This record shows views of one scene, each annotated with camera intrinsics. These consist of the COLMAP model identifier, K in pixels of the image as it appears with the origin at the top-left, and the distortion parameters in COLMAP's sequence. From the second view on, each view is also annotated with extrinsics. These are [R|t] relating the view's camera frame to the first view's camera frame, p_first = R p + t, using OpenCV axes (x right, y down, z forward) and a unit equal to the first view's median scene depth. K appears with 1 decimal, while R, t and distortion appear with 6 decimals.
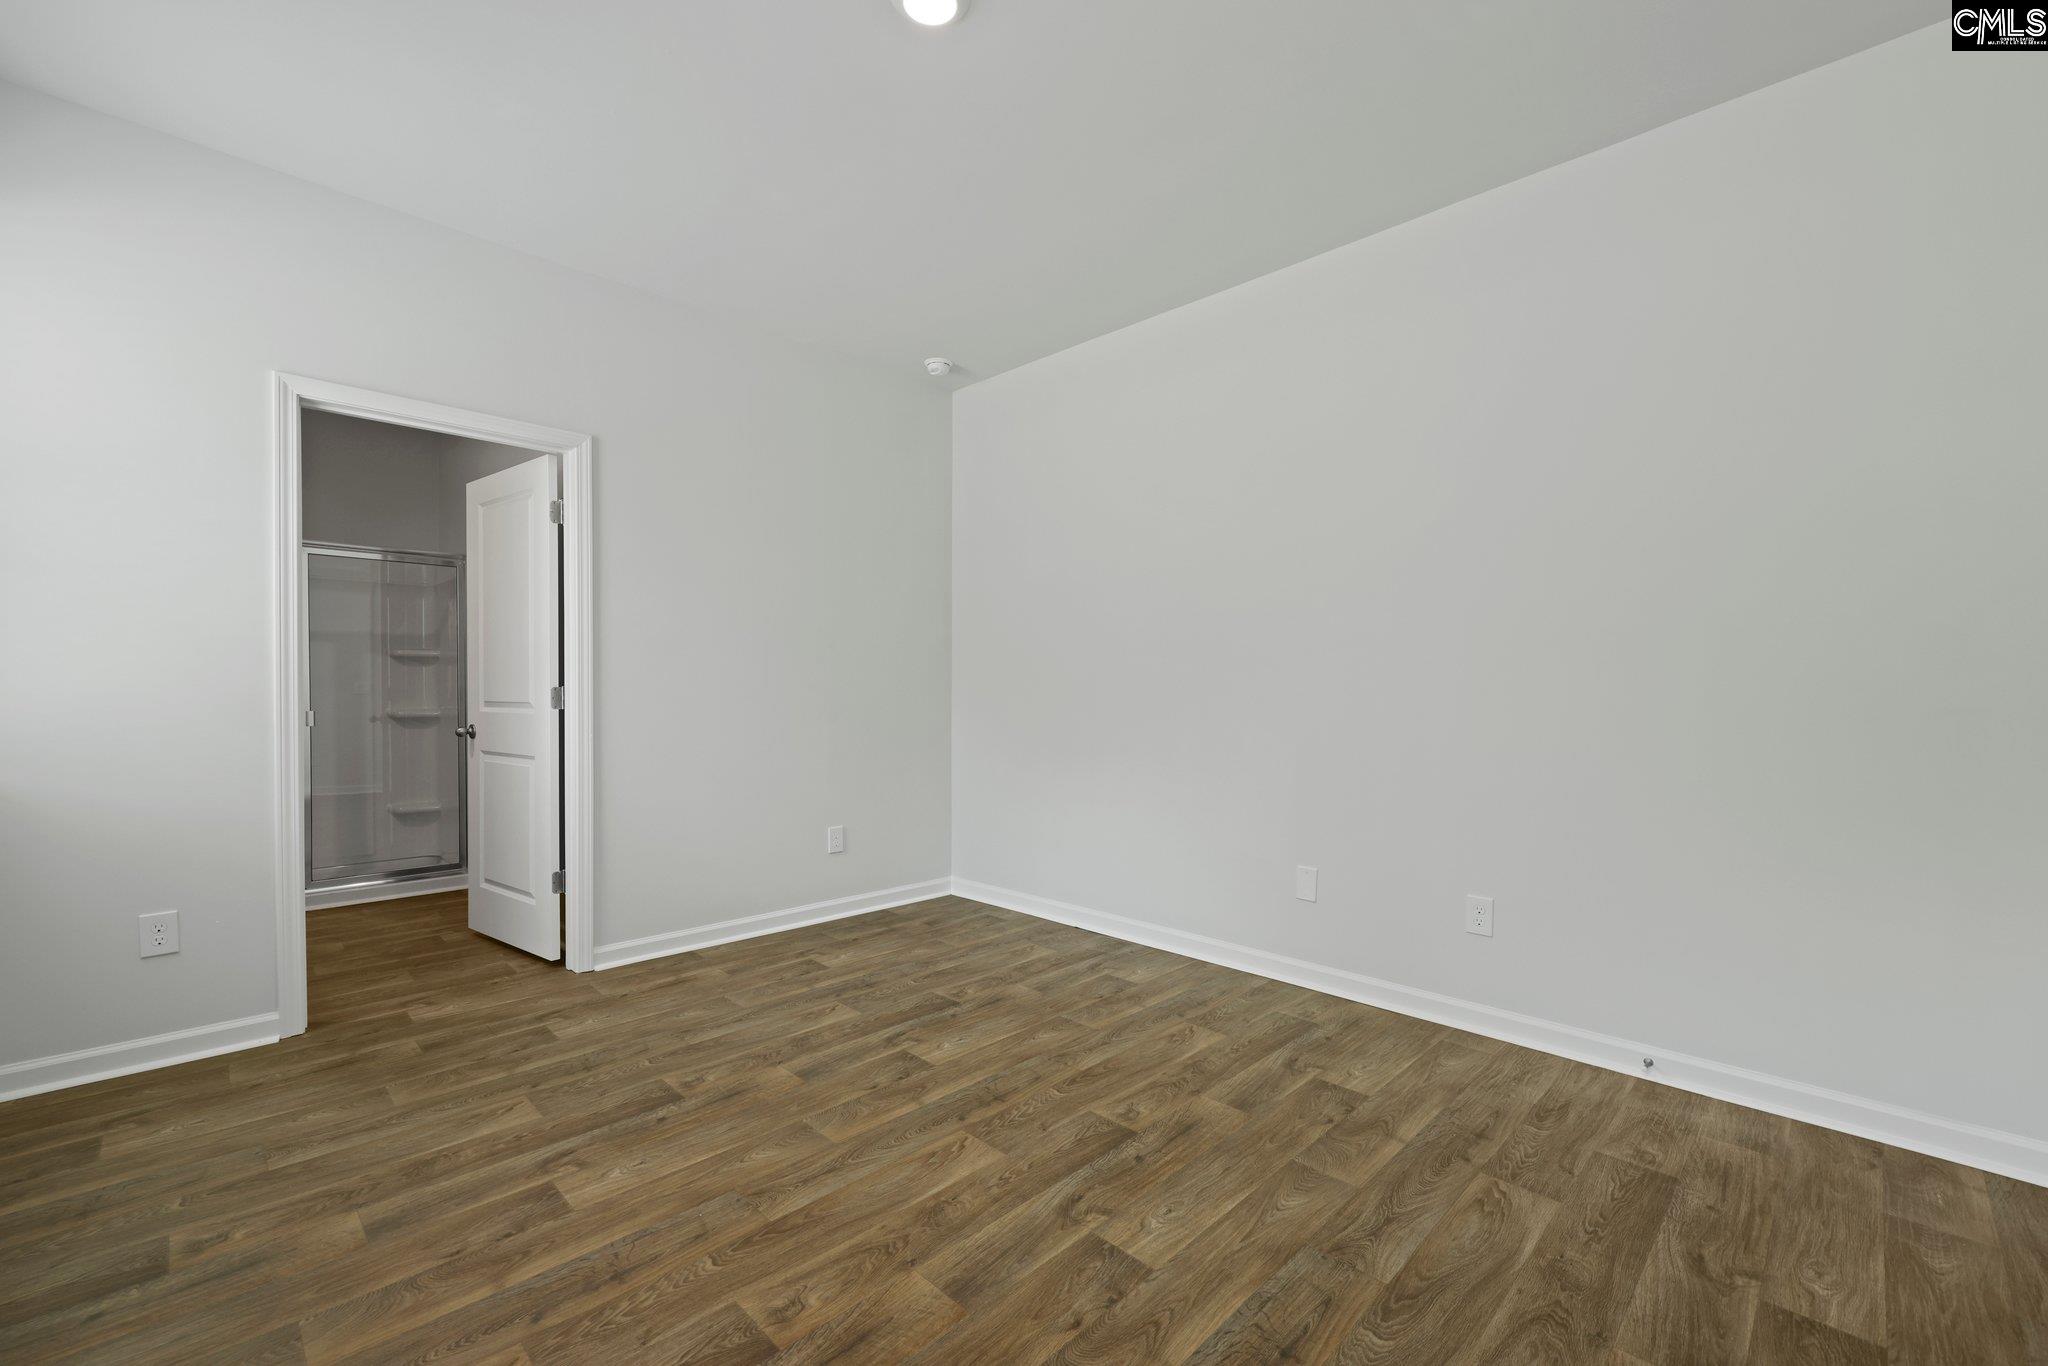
lens RADIAL K [[848.1, 0, 1018.9], [0, 848.1, 711.2], [0, 0, 1]] dist [0.001765, -0.000700]
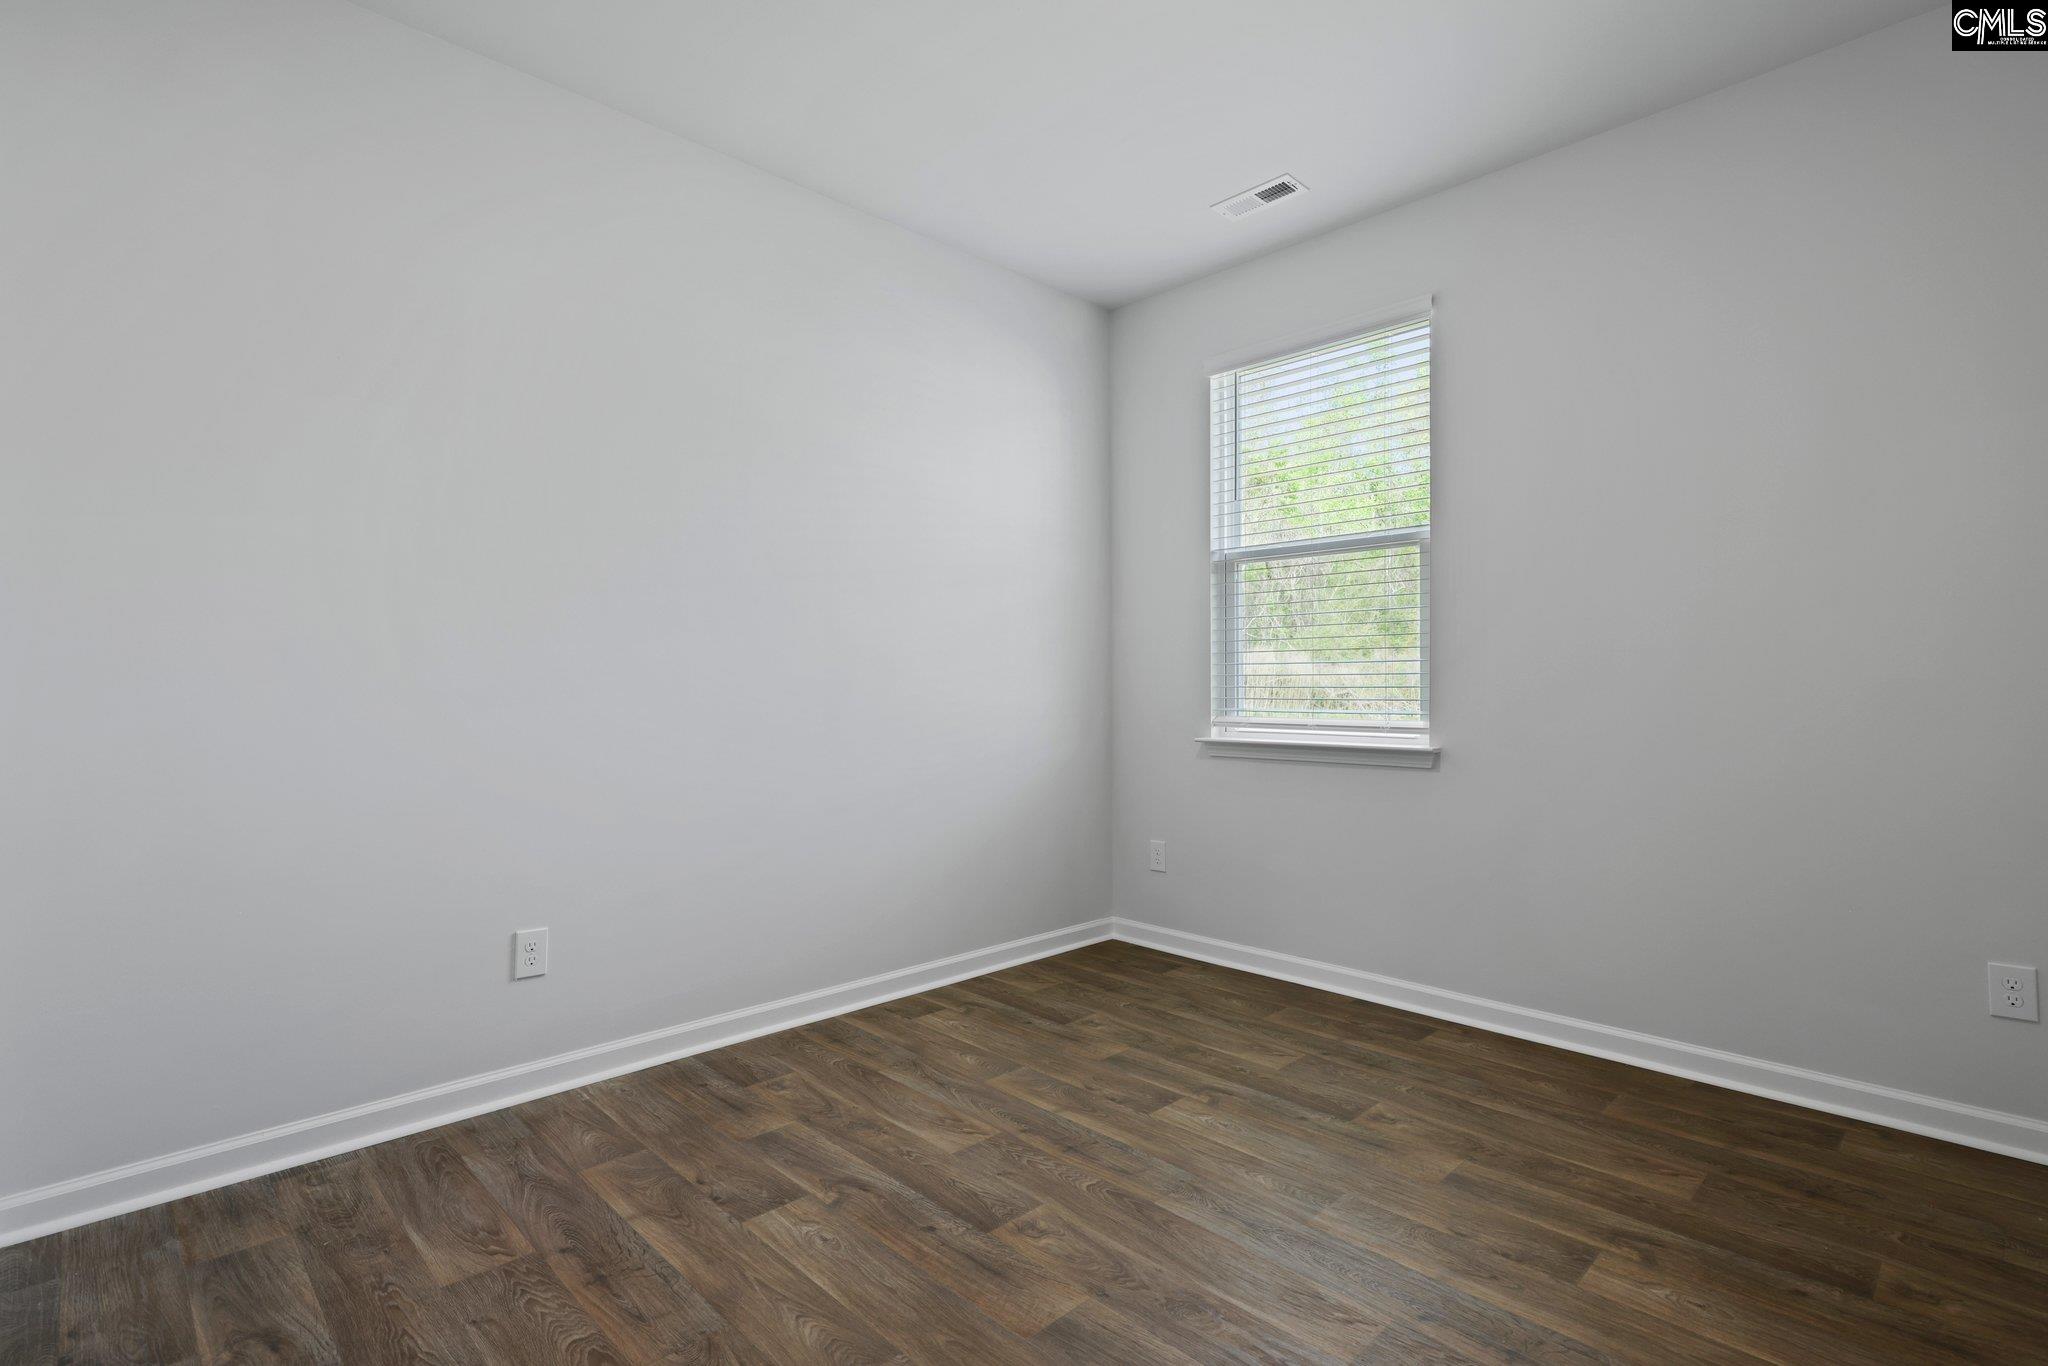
lens RADIAL K [[963.9, 0, 1032.6], [0, 963.9, 725.9], [0, 0, 1]] dist [0.002534, 0.000152]
pose [[-0.001681, 0.040876, -0.999163, 0.849774], [-0.020546, 0.998952, 0.040902, -0.016875], [0.999787, 0.020598, -0.000840, 0.851226]]
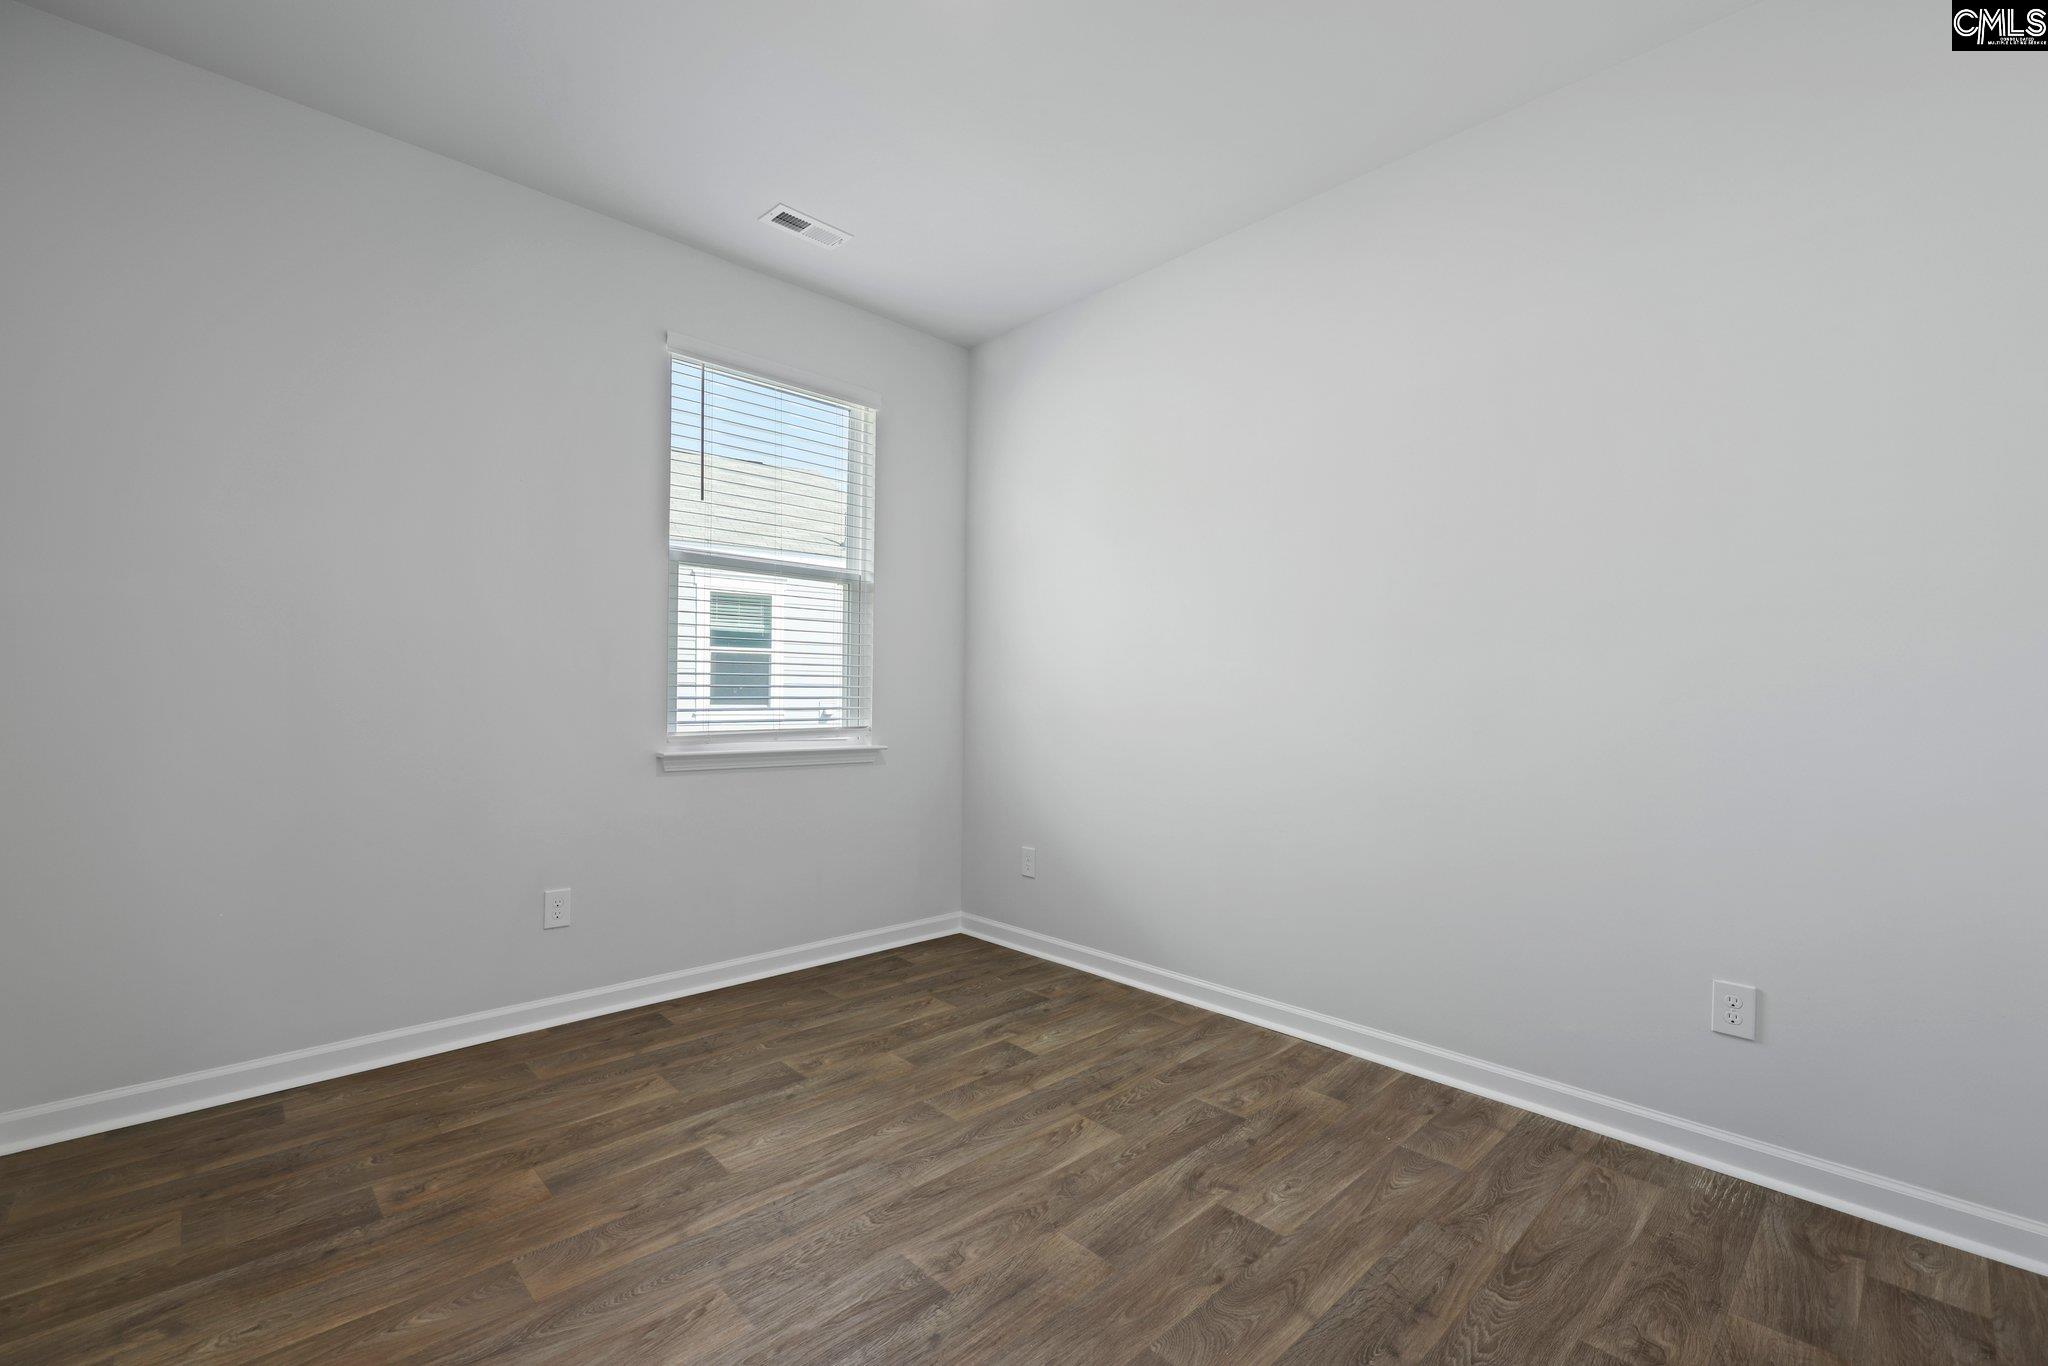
lens RADIAL K [[875.6, 0, 1024.0], [0, 875.6, 683.0], [0, 0, 1]] dist [0.003708, 0.000641]
pose [[0.999622, 0.010505, -0.025395, -0.134644], [-0.011494, 0.999167, -0.039148, 0.005271], [0.024963, 0.039425, 0.998911, -0.131846]]
